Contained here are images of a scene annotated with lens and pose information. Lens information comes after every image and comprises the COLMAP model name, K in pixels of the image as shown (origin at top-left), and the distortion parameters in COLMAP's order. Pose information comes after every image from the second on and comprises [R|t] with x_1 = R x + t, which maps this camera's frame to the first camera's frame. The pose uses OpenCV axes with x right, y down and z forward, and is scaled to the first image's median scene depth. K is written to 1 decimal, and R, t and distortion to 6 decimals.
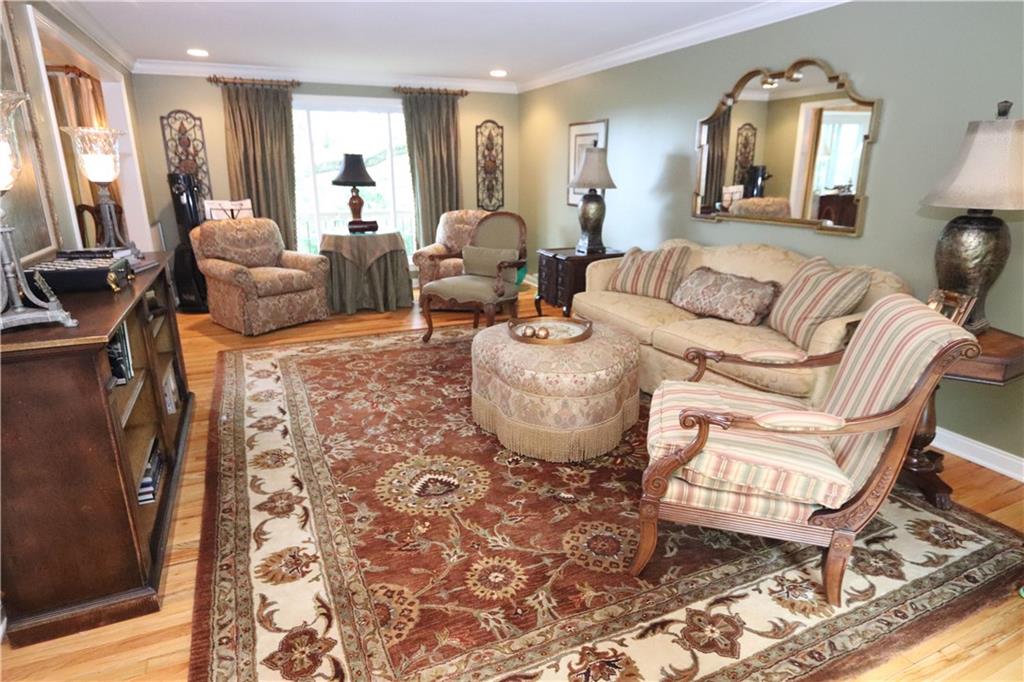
lens RADIAL K [[576.7, 0, 512.5], [0, 576.7, 344.5], [0, 0, 1]] dist [-0.006482, -0.000333]
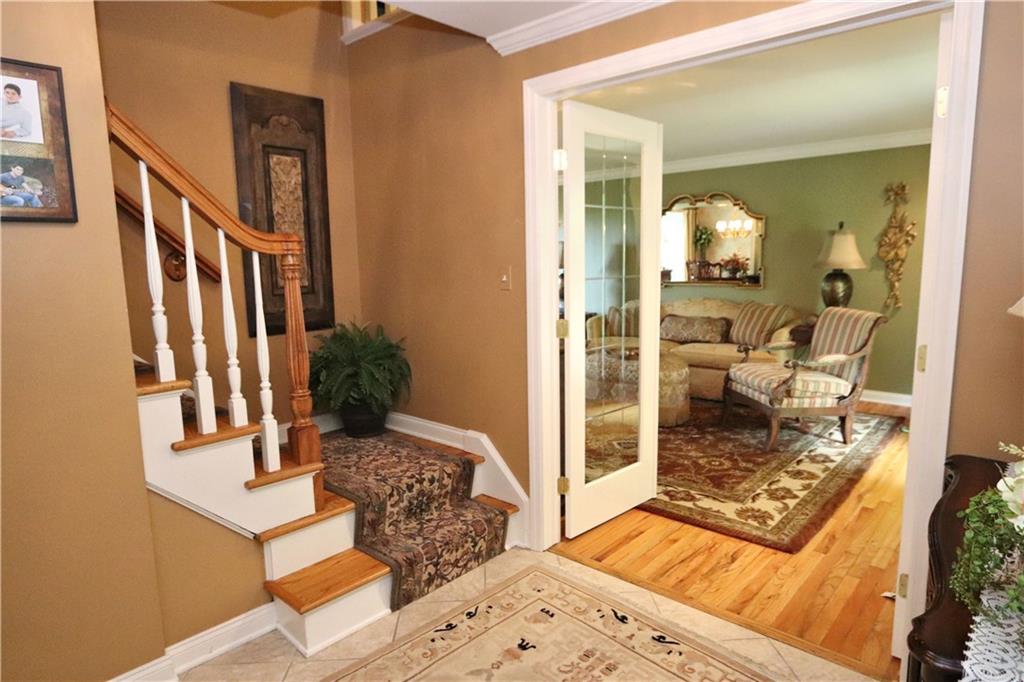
lens RADIAL K [[605.3, 0, 512.0], [0, 605.3, 341.0], [0, 0, 1]] dist [-0.005318, -0.000985]
pose [[0.914560, -0.077982, 0.396860, -1.333021], [0.139655, 0.981772, -0.128917, 0.163427], [-0.379573, 0.173326, 0.908781, -0.597908]]
